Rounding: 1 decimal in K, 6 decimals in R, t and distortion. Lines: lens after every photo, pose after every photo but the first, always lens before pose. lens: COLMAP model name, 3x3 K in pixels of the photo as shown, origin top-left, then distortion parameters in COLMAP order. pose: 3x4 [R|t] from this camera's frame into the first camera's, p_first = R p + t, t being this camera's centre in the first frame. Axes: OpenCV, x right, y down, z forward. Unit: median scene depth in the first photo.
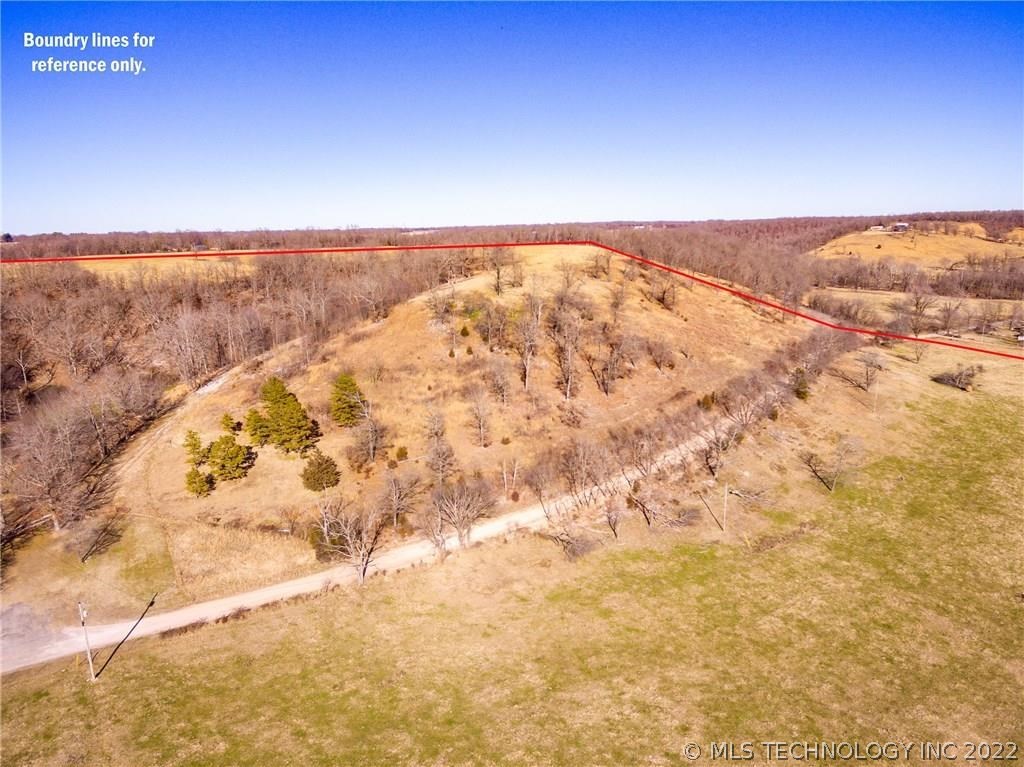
lens RADIAL K [[643.2, 0, 516.6], [0, 643.2, 393.7], [0, 0, 1]] dist [0.040259, -0.047997]
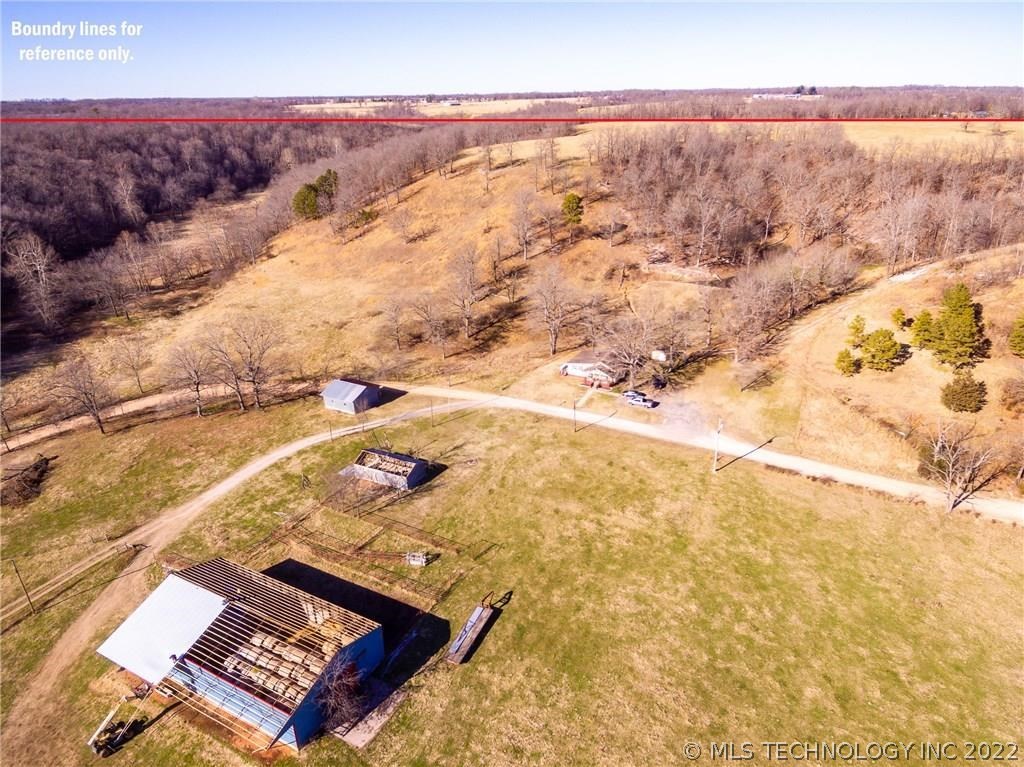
lens RADIAL K [[643.2, 0, 514.3], [0, 643.2, 382.3], [0, 0, 1]] dist [0.040259, -0.047997]
pose [[0.497026, 0.350783, -0.793673, 0.120726], [-0.195678, 0.936398, 0.291323, -0.043468], [0.845385, 0.010510, 0.534054, -0.080471]]
